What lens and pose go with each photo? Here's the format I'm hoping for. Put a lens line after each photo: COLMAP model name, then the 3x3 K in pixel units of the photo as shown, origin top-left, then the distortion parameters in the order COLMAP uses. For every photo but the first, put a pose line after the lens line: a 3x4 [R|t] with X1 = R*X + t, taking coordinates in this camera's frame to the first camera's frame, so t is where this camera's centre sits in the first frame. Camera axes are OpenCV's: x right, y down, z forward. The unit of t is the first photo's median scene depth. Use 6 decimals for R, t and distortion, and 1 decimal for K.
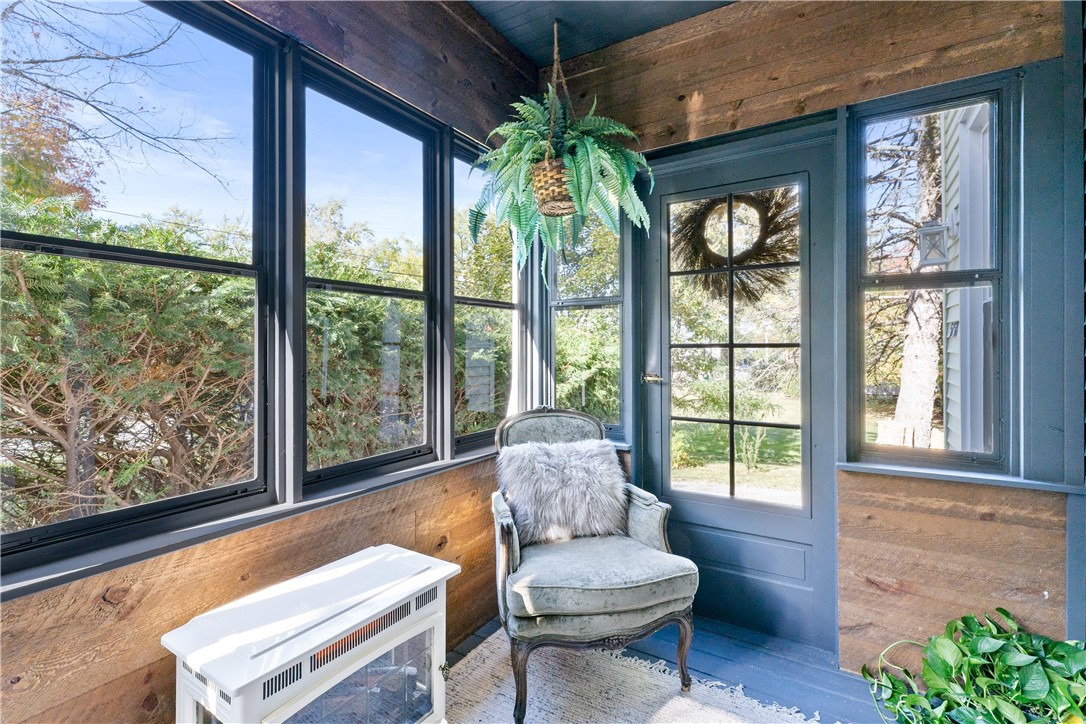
lens RADIAL K [[494.2, 0, 543.0], [0, 494.2, 362.0], [0, 0, 1]] dist [-0.001972, -0.000462]
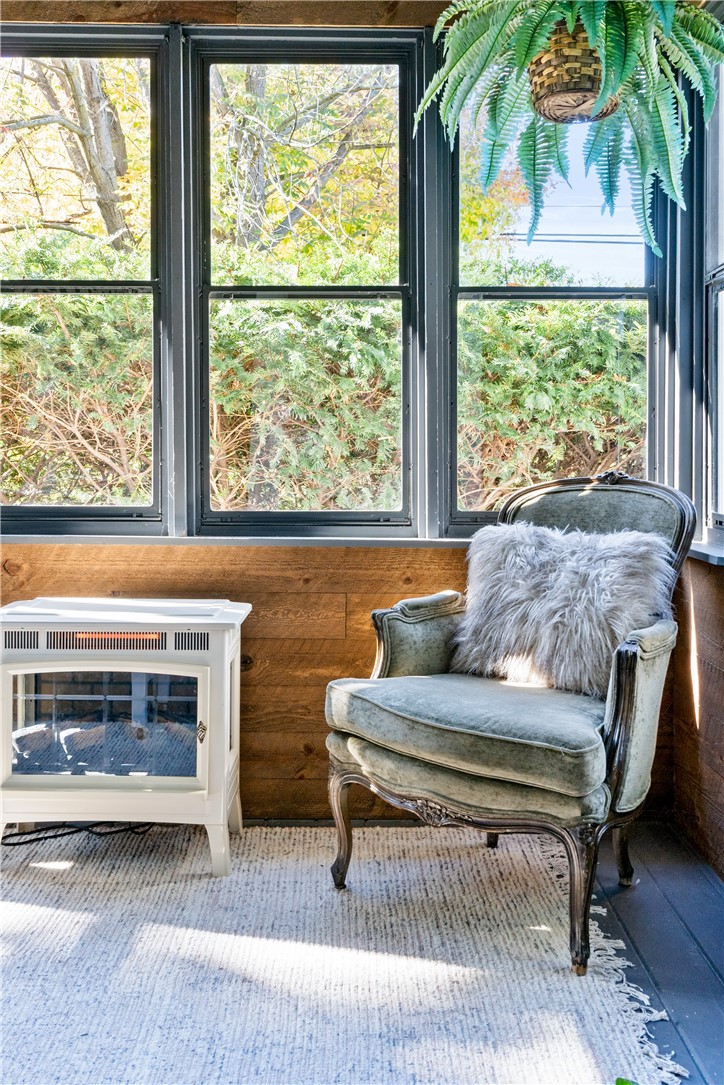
lens RADIAL K [[1058.2, 0, 362.0], [0, 1058.2, 542.5], [0, 0, 1]] dist [0.004527, -0.002750]
pose [[0.534133, 0.074452, -0.842116, 1.082064], [-0.021212, 0.996981, 0.074689, 0.110437], [0.845134, -0.022031, 0.534100, 0.185097]]
